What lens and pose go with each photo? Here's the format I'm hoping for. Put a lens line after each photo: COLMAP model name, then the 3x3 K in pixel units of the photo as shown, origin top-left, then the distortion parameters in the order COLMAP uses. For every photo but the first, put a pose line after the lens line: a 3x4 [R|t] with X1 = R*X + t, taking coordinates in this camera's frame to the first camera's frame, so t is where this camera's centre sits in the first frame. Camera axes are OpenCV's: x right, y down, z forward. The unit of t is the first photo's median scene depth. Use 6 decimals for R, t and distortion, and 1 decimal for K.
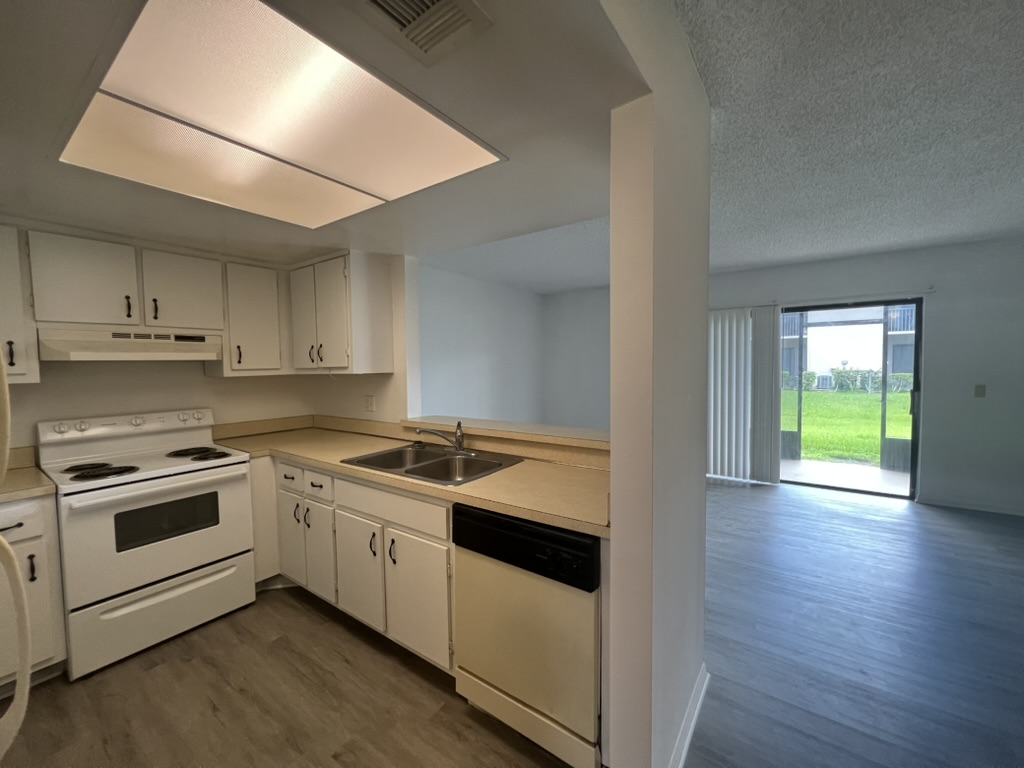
lens RADIAL K [[410.4, 0, 508.5], [0, 410.4, 381.6], [0, 0, 1]] dist [0.001691, 0.000411]
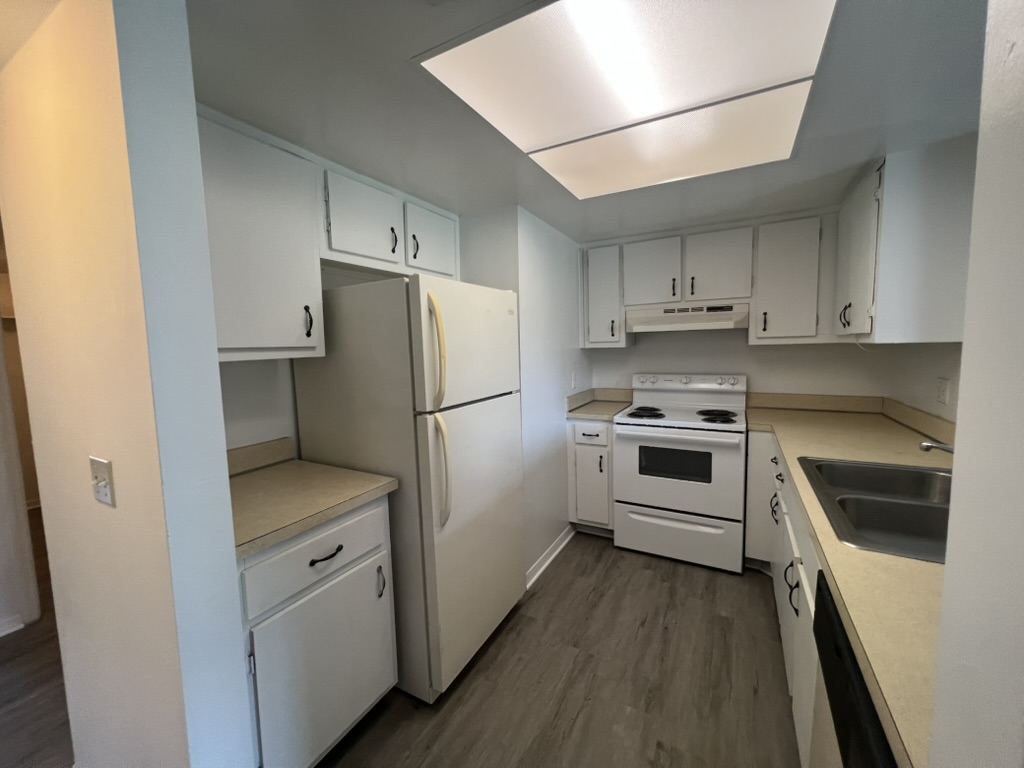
lens RADIAL K [[410.4, 0, 508.5], [0, 410.4, 381.6], [0, 0, 1]] dist [0.001691, 0.000411]
pose [[0.121292, 0.104271, -0.987125, 0.264241], [-0.017840, 0.994536, 0.102861, -0.017467], [0.992457, 0.005134, 0.122489, 0.350714]]
